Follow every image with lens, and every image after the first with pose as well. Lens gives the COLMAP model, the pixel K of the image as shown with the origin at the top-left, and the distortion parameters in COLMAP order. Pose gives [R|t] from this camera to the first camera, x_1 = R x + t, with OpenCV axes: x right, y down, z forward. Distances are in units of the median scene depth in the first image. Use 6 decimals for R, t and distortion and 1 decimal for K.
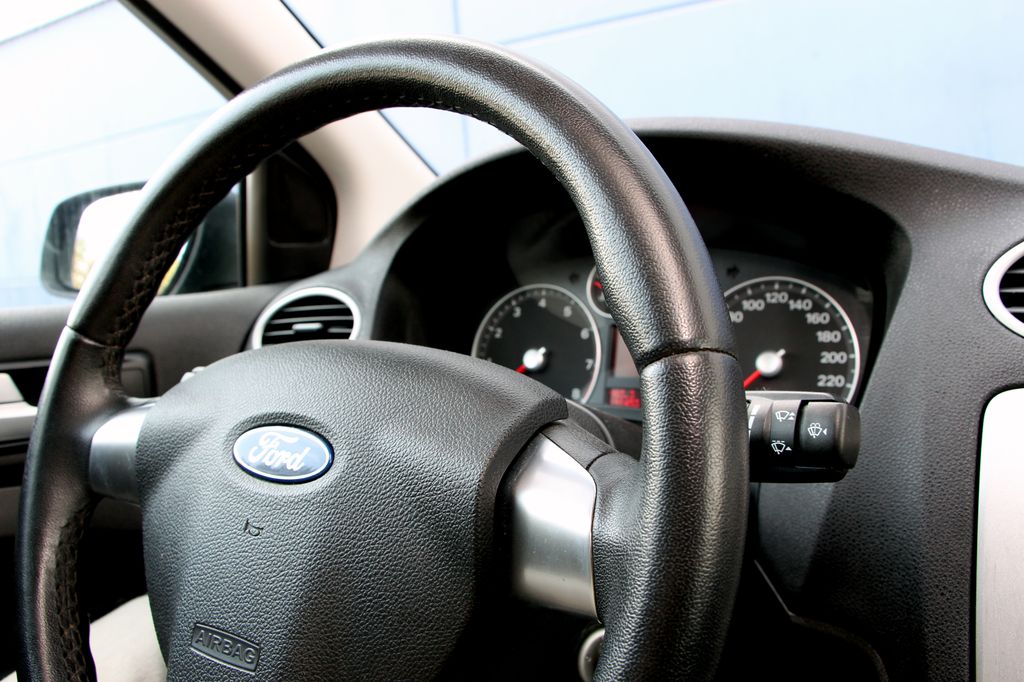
lens RADIAL K [[911.1, 0, 512.0], [0, 911.1, 341.0], [0, 0, 1]] dist [-0.082941, 0.003498]
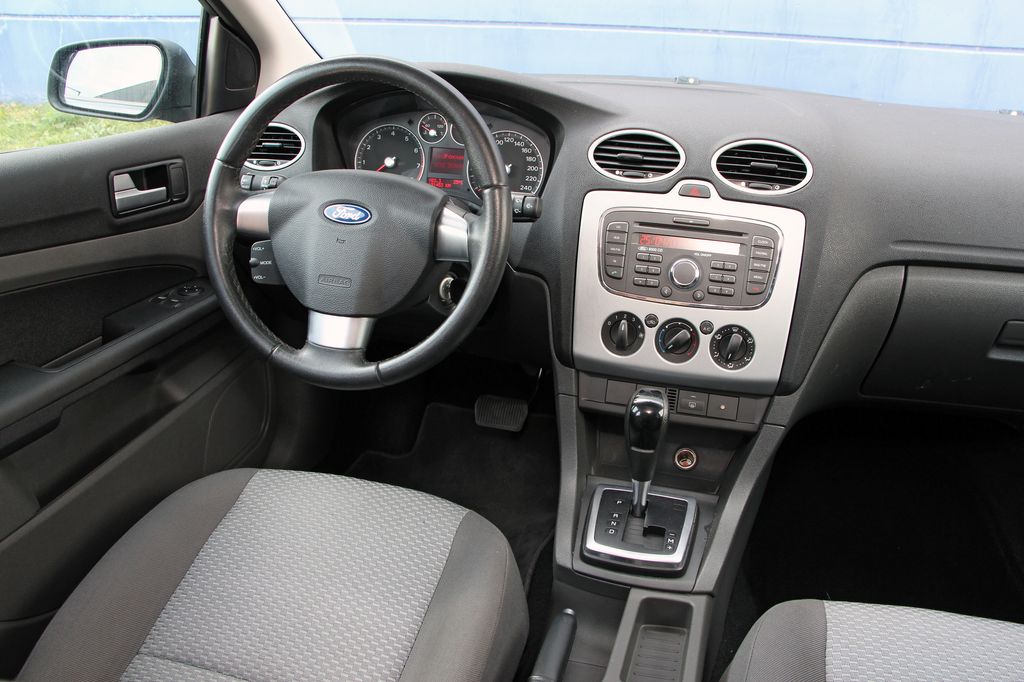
lens RADIAL K [[861.1, 0, 525.6], [0, 861.1, 336.8], [0, 0, 1]] dist [-0.167544, 0.152061]
pose [[0.940123, -0.052562, 0.336757, -0.474362], [-0.044628, 0.960547, 0.274512, -0.190469], [-0.337900, -0.273104, 0.900687, -1.223143]]
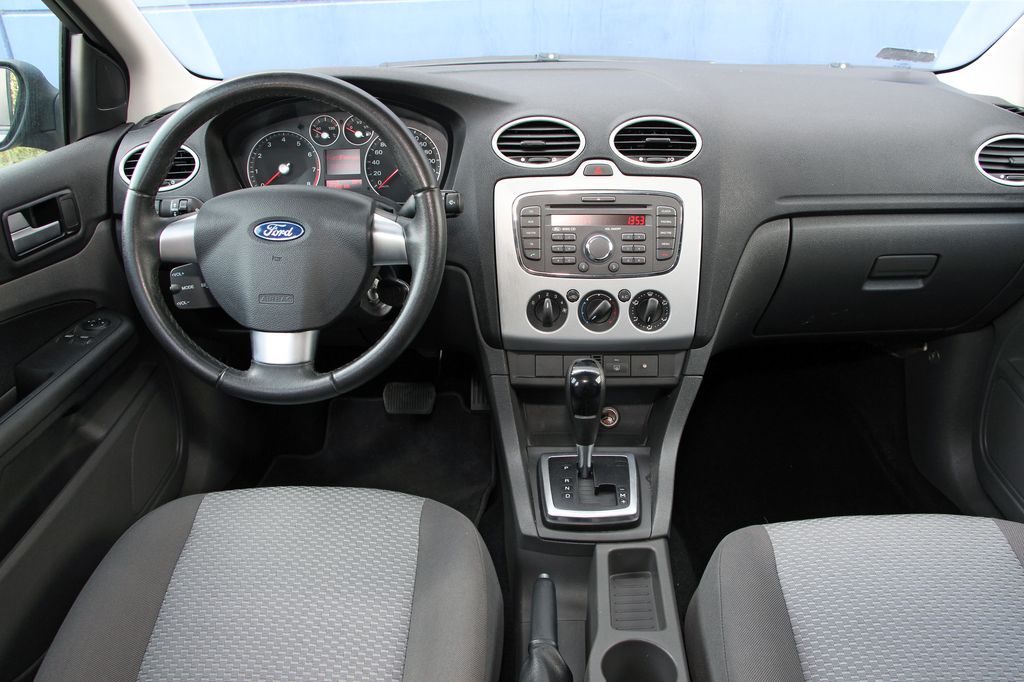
lens RADIAL K [[861.1, 0, 525.6], [0, 861.1, 336.8], [0, 0, 1]] dist [-0.167544, 0.152061]
pose [[0.837488, -0.191332, 0.511865, -0.755859], [0.024416, 0.948866, 0.314732, -0.275836], [-0.545910, -0.251087, 0.799336, -1.181584]]
